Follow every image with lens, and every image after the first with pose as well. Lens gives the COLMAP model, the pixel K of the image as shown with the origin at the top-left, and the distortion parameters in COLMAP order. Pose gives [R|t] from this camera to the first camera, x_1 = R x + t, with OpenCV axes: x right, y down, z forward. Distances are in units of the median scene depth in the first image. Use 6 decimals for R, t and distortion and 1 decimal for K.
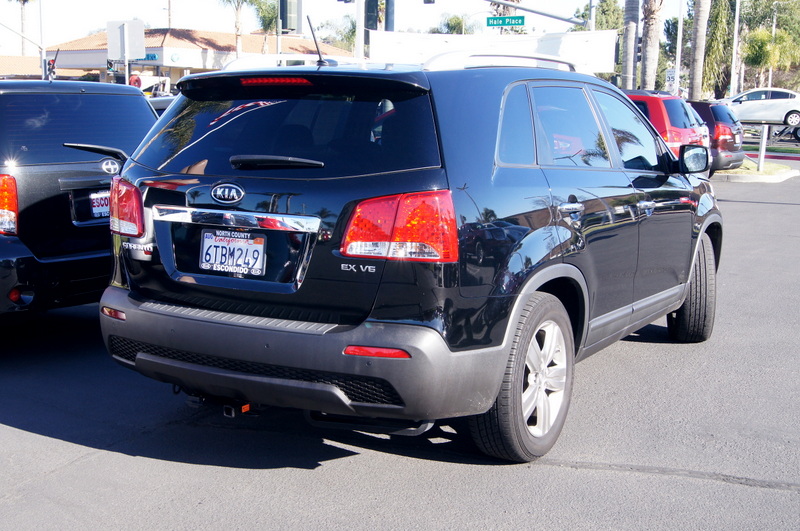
lens RADIAL K [[1058.5, 0, 367.2], [0, 1058.5, 265.7], [0, 0, 1]] dist [-0.000206, -0.043389]
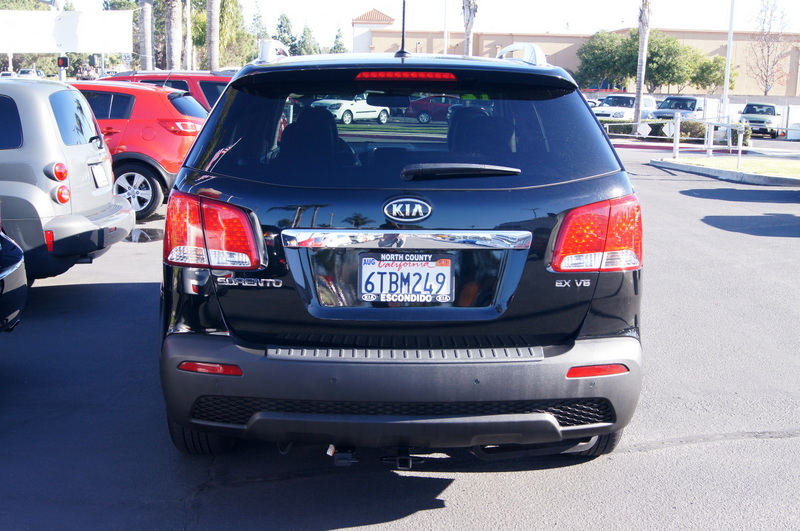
lens RADIAL K [[1003.7, 0, 400.0], [0, 1003.7, 265.5], [0, 0, 1]] dist [-0.014742, -0.018657]
pose [[0.843470, -0.090230, 0.529545, -0.558057], [0.073927, 0.995910, 0.051942, -0.065201], [-0.532066, -0.004664, 0.846690, 0.318764]]
